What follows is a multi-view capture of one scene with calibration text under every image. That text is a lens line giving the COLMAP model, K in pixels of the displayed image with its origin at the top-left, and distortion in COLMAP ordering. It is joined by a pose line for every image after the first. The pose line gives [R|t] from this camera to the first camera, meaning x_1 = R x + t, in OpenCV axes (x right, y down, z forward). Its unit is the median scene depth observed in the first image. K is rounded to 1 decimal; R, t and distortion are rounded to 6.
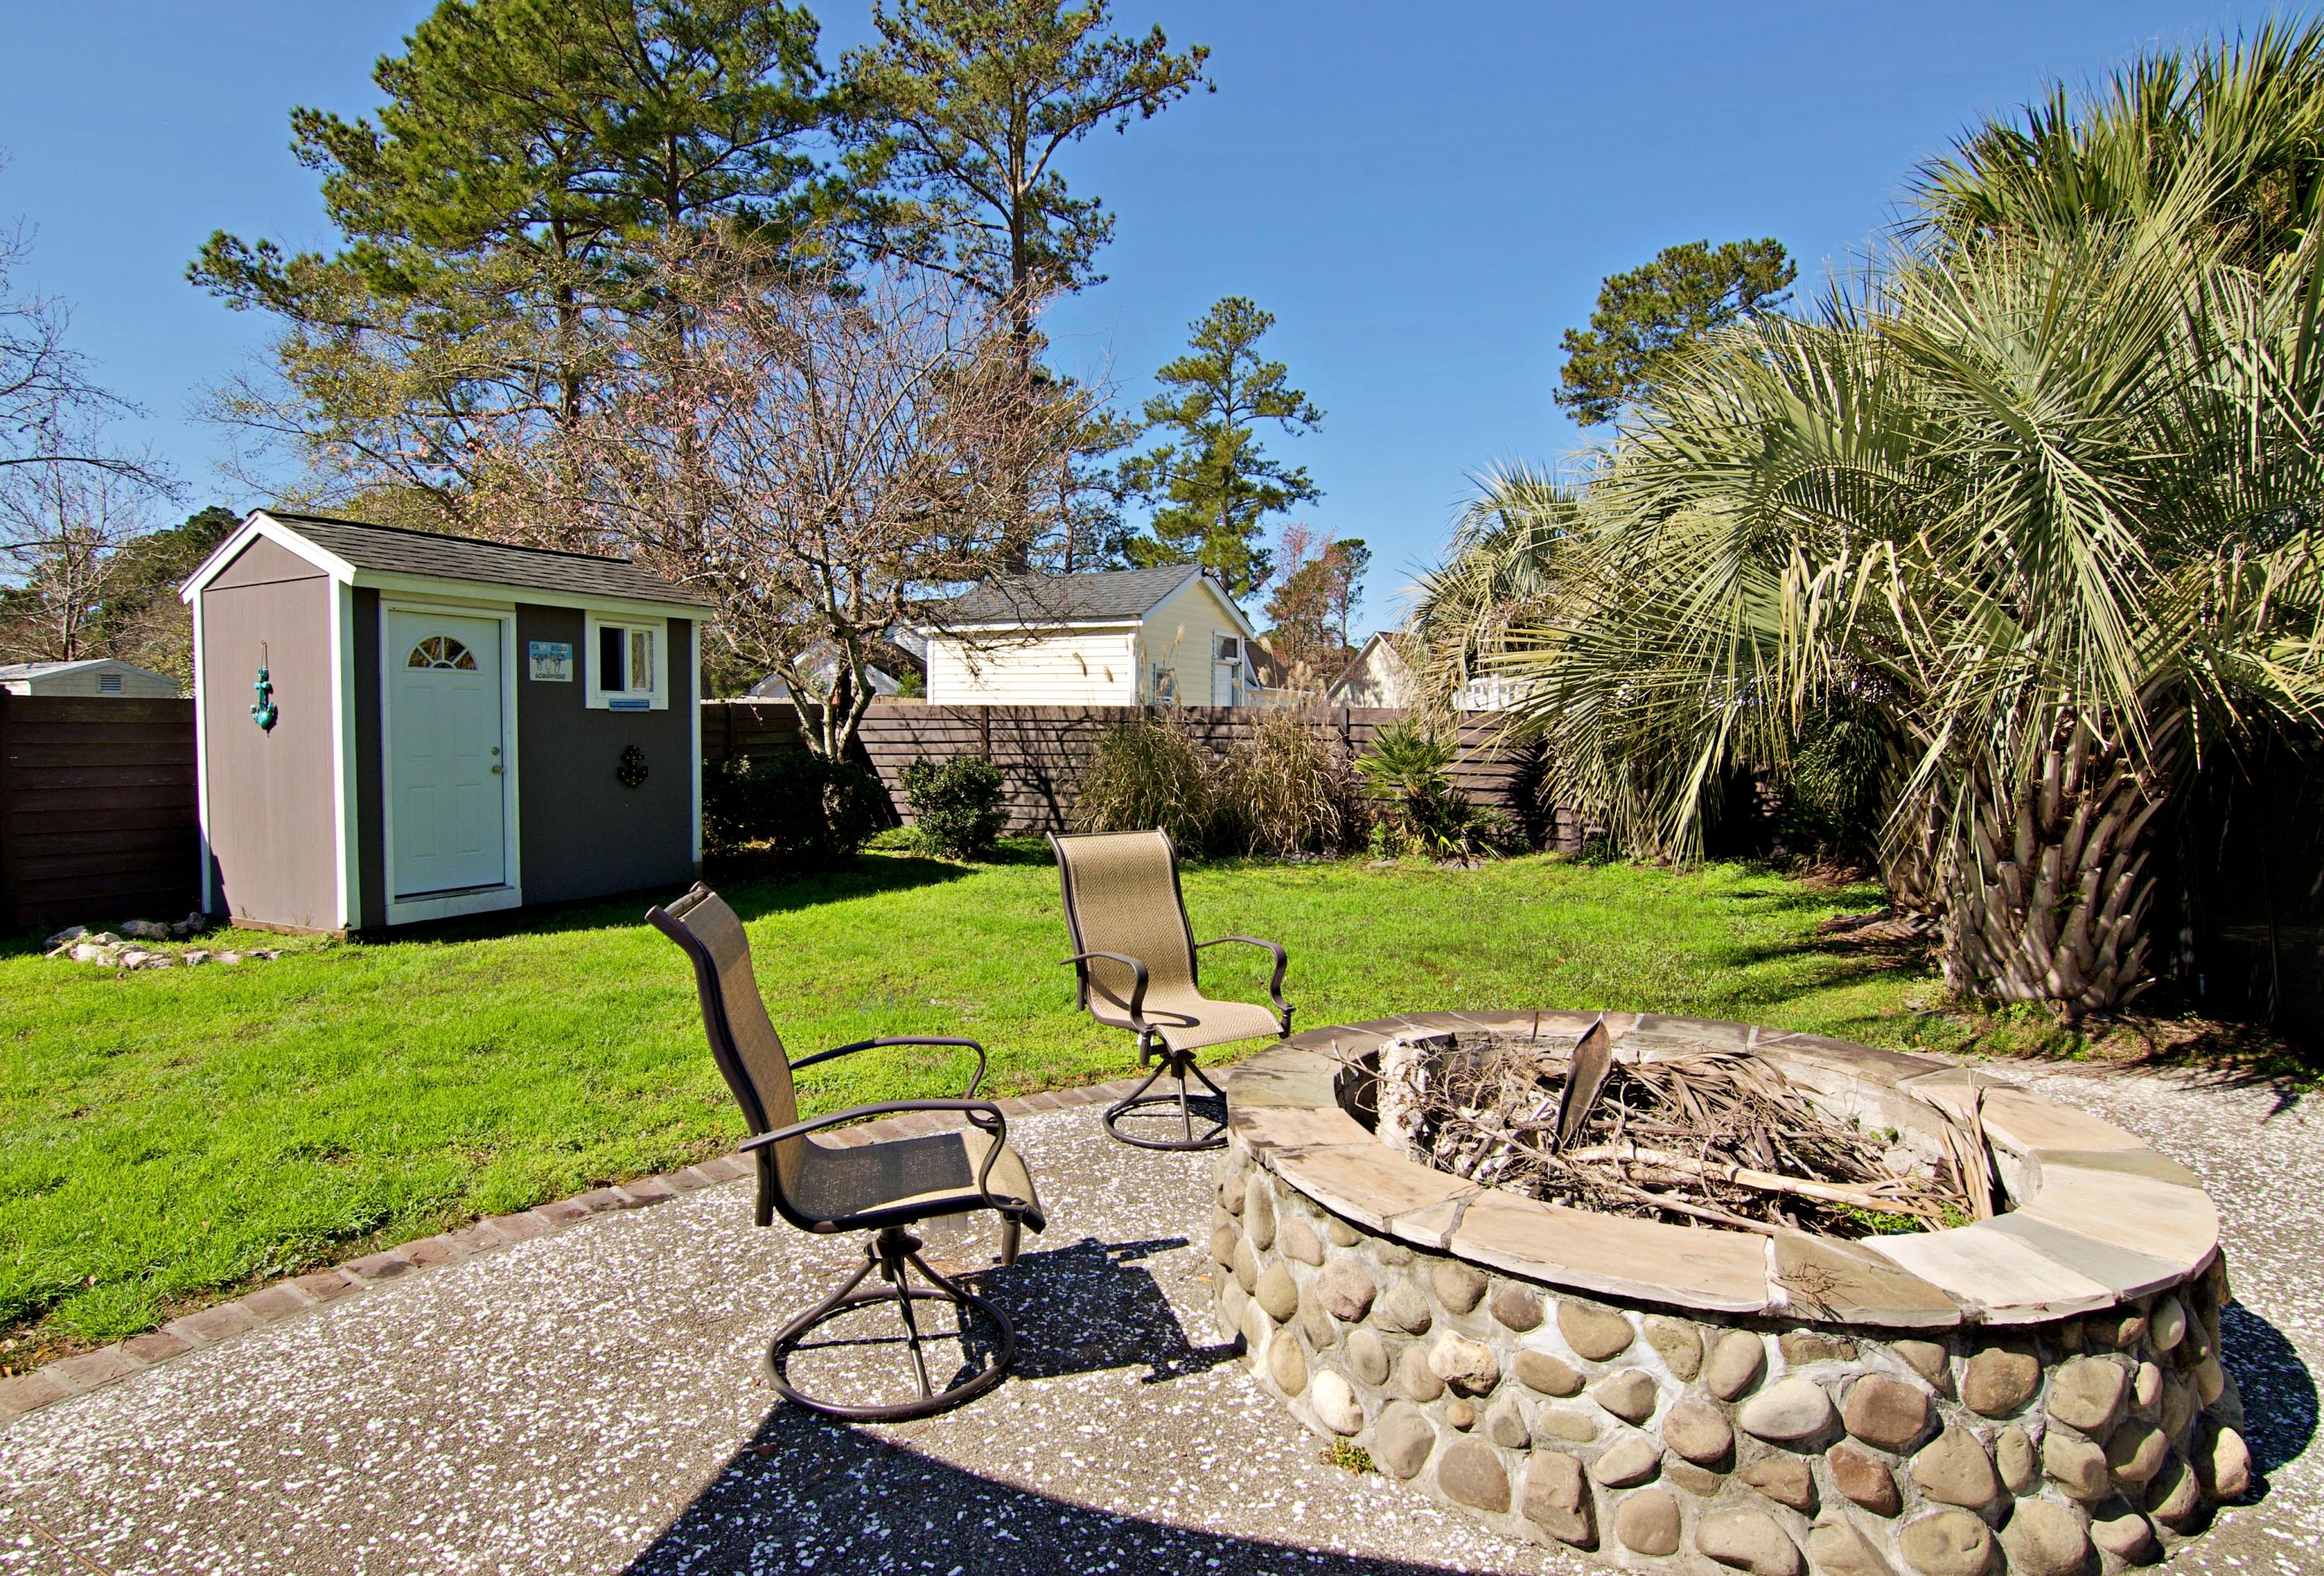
lens RADIAL K [[1176.0, 0, 1160.8], [0, 1176.0, 780.7], [0, 0, 1]] dist [-0.007718, -0.001803]
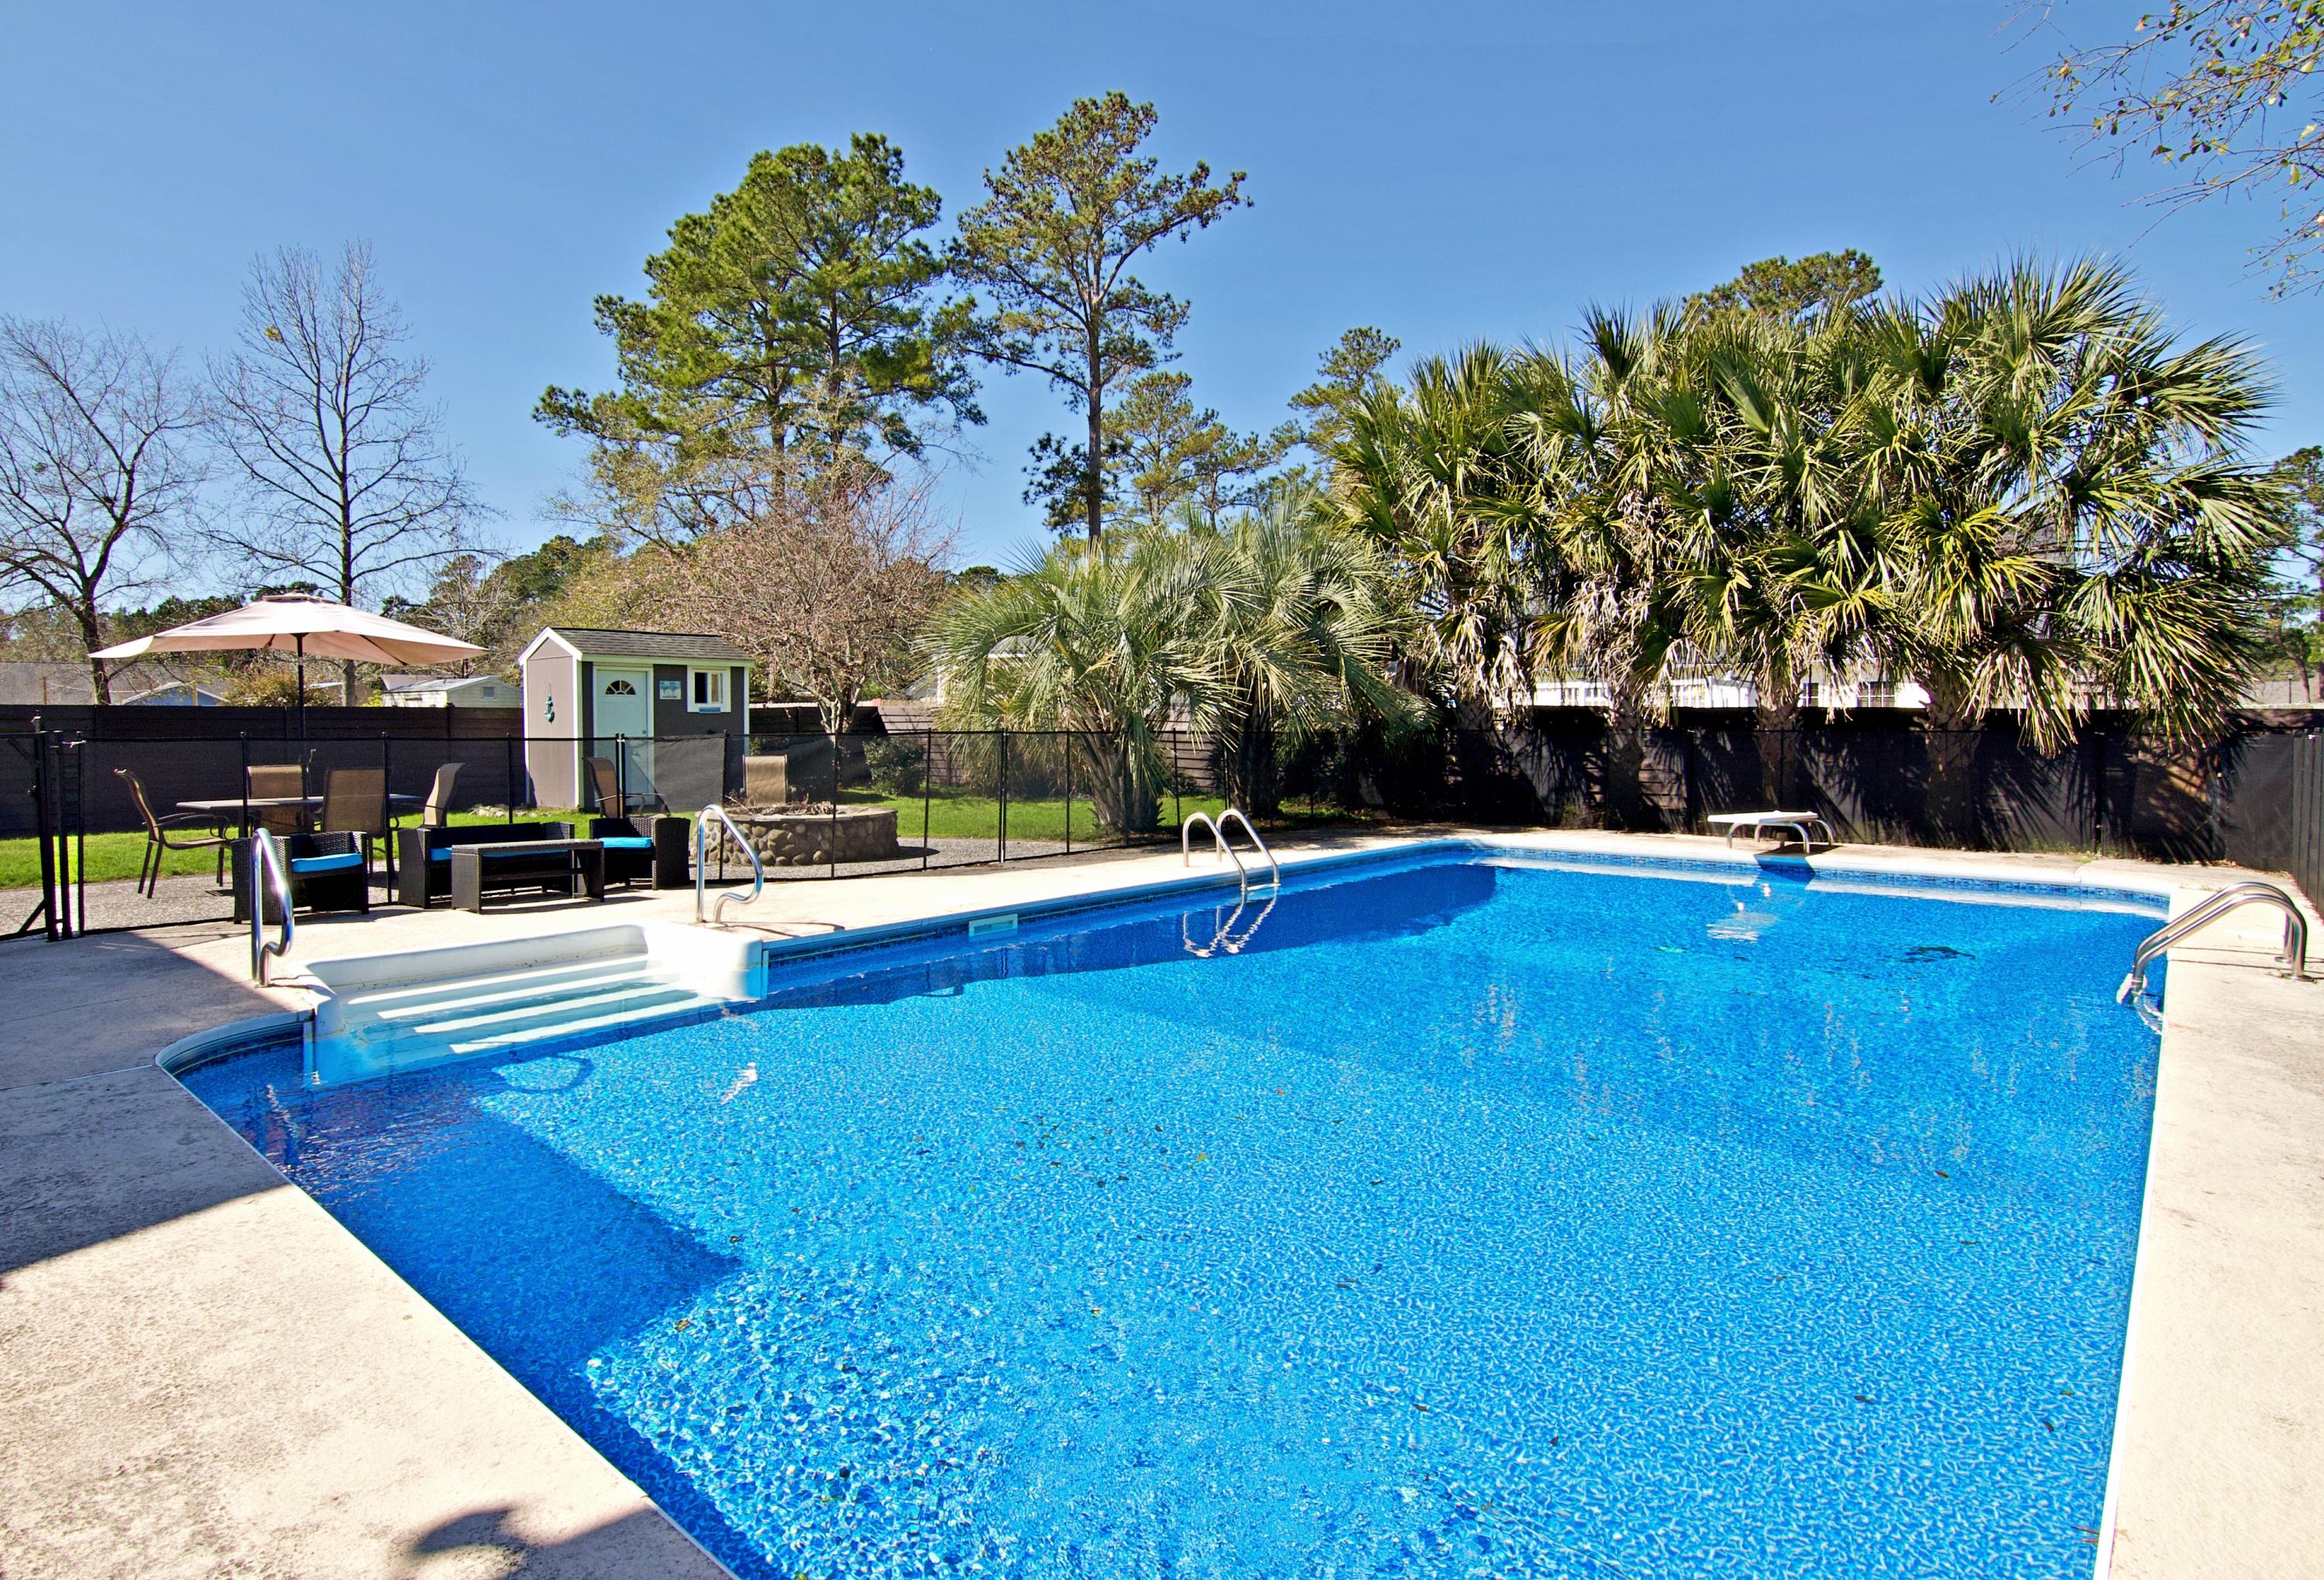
lens RADIAL K [[1216.4, 0, 1161.9], [0, 1216.4, 784.5], [0, 0, 1]] dist [-0.004193, -0.001179]
pose [[0.974911, 0.013790, -0.222166, 0.272330], [-0.011372, 0.999861, 0.012161, 0.010392], [0.222302, -0.009330, 0.974933, -0.307723]]
